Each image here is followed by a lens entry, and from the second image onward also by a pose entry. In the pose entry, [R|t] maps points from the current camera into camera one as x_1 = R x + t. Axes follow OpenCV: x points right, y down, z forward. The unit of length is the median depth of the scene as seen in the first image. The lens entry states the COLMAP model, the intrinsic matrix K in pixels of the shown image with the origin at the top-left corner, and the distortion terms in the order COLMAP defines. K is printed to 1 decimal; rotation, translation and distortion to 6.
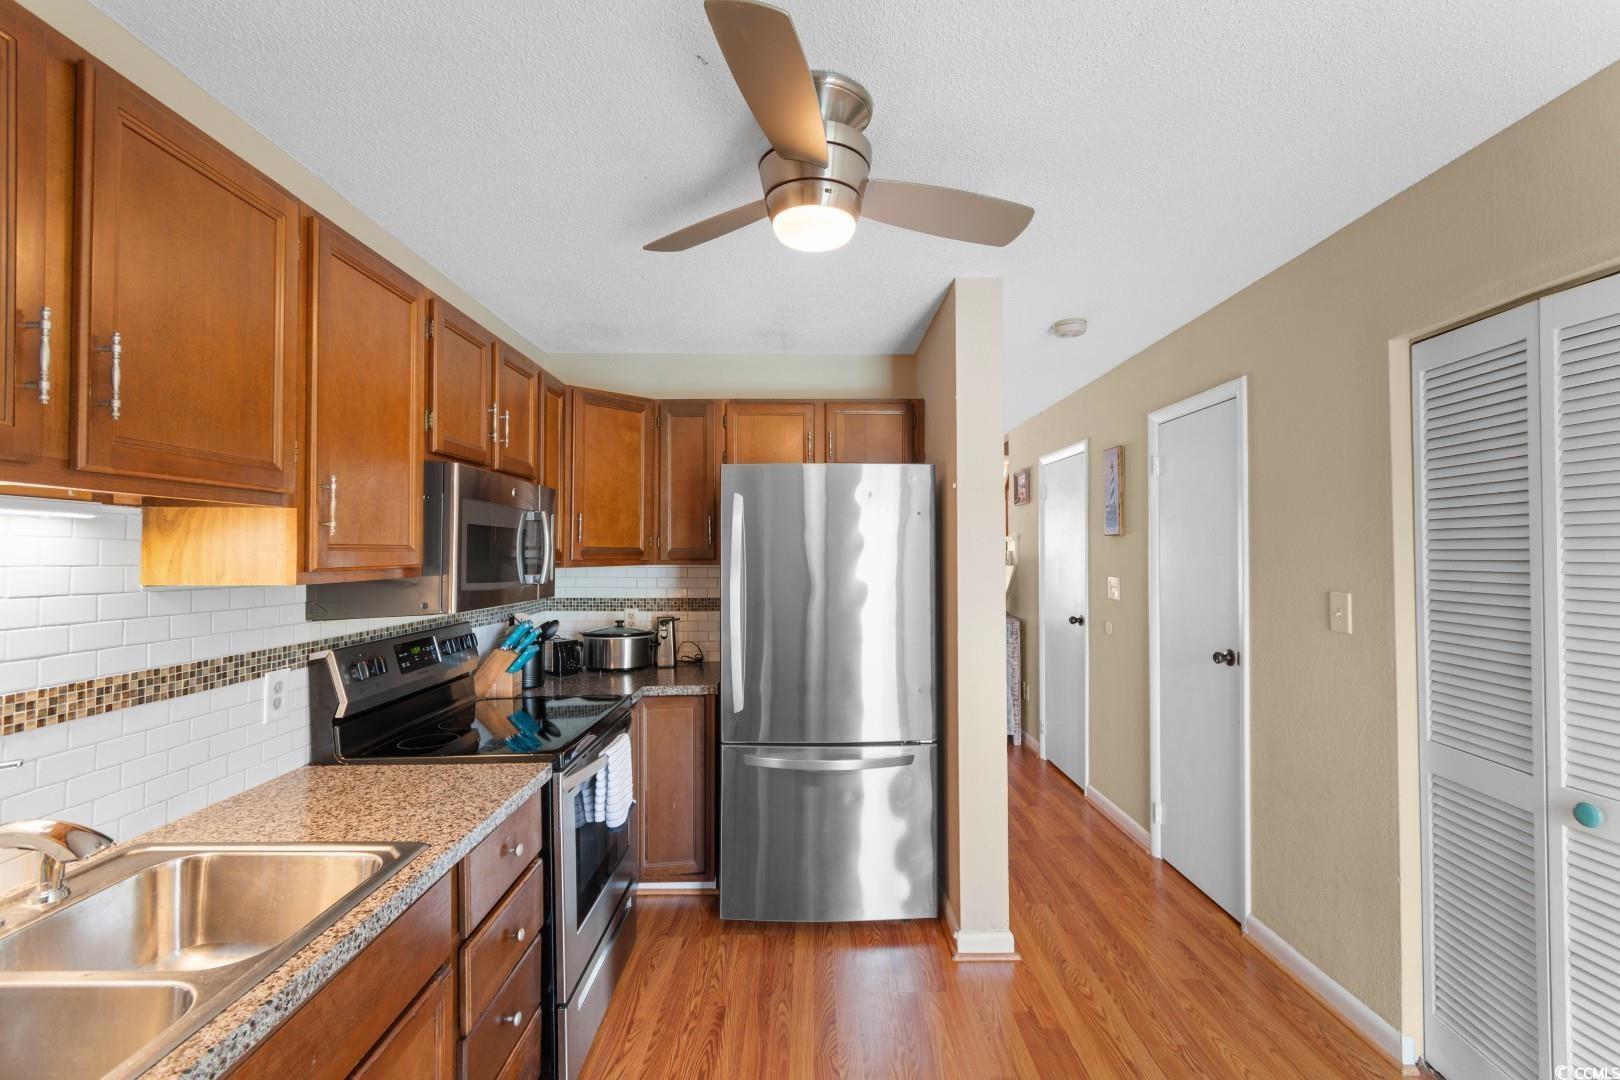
lens RADIAL K [[711.9, 0, 810.9], [0, 711.9, 540.0], [0, 0, 1]] dist [-0.002472, 0.000018]
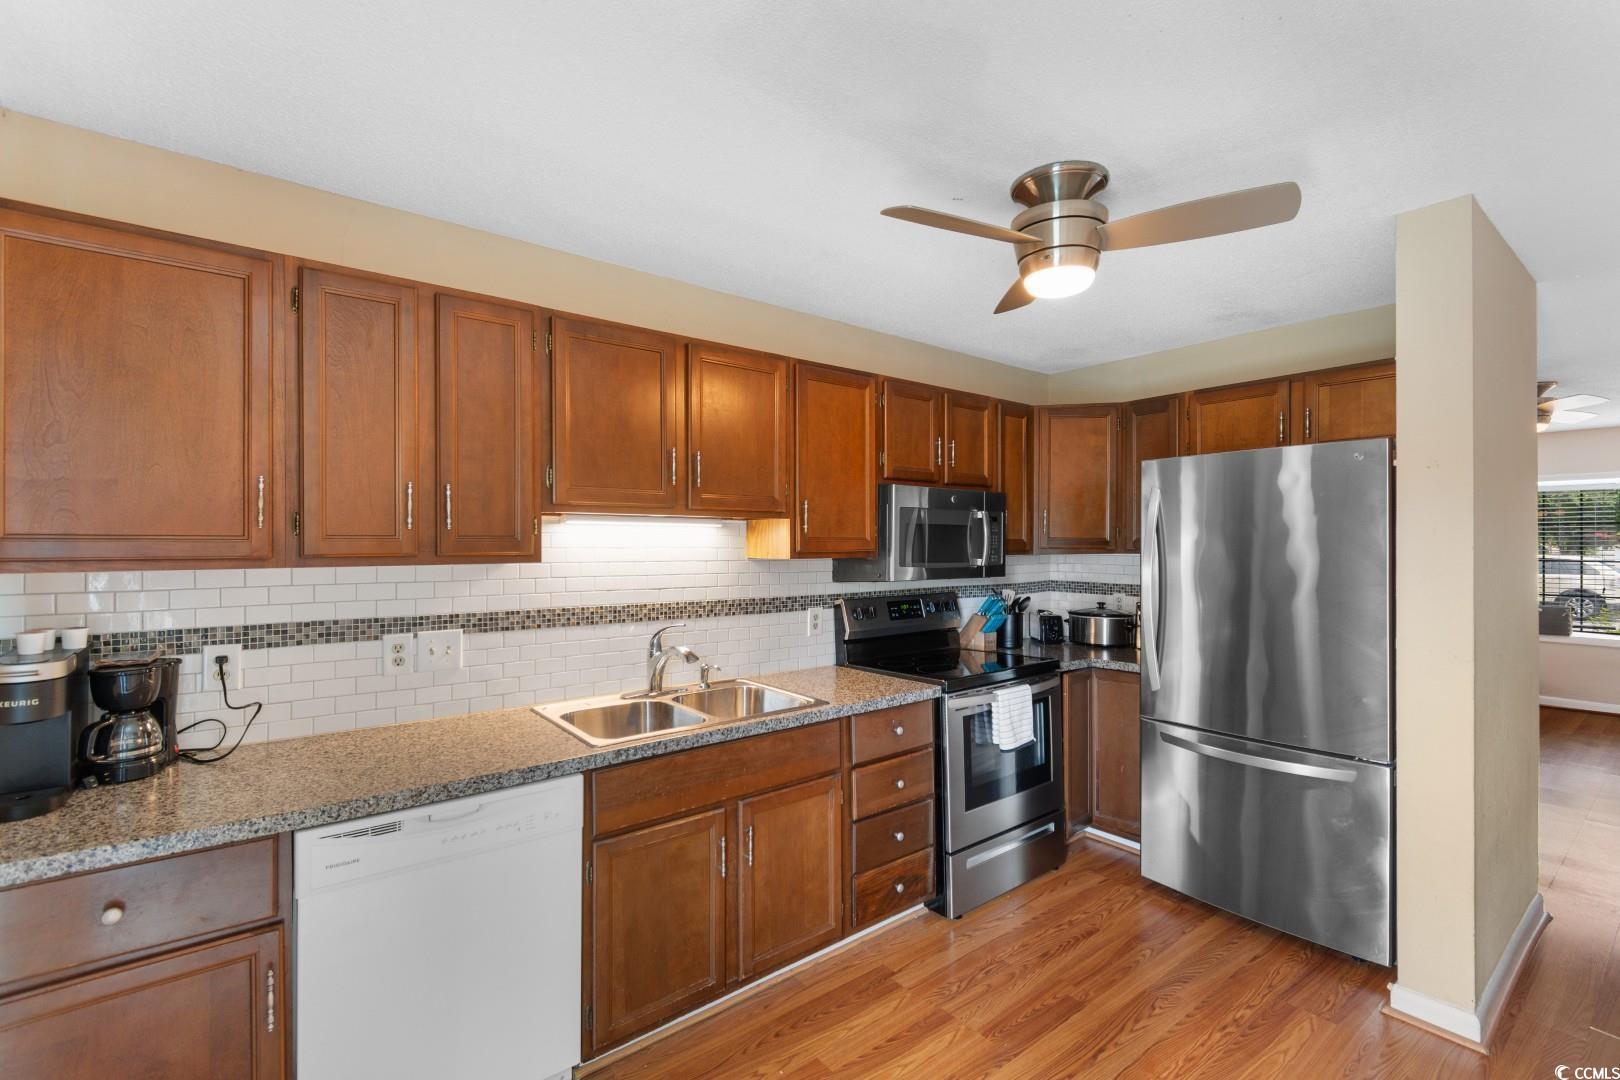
lens RADIAL K [[711.9, 0, 807.0], [0, 711.9, 540.1], [0, 0, 1]] dist [-0.002472, 0.000018]
pose [[0.616865, -0.000098, -0.787069, 0.605847], [0.012068, 0.999884, 0.009334, -0.003313], [0.786976, -0.015257, 0.616794, -0.110421]]
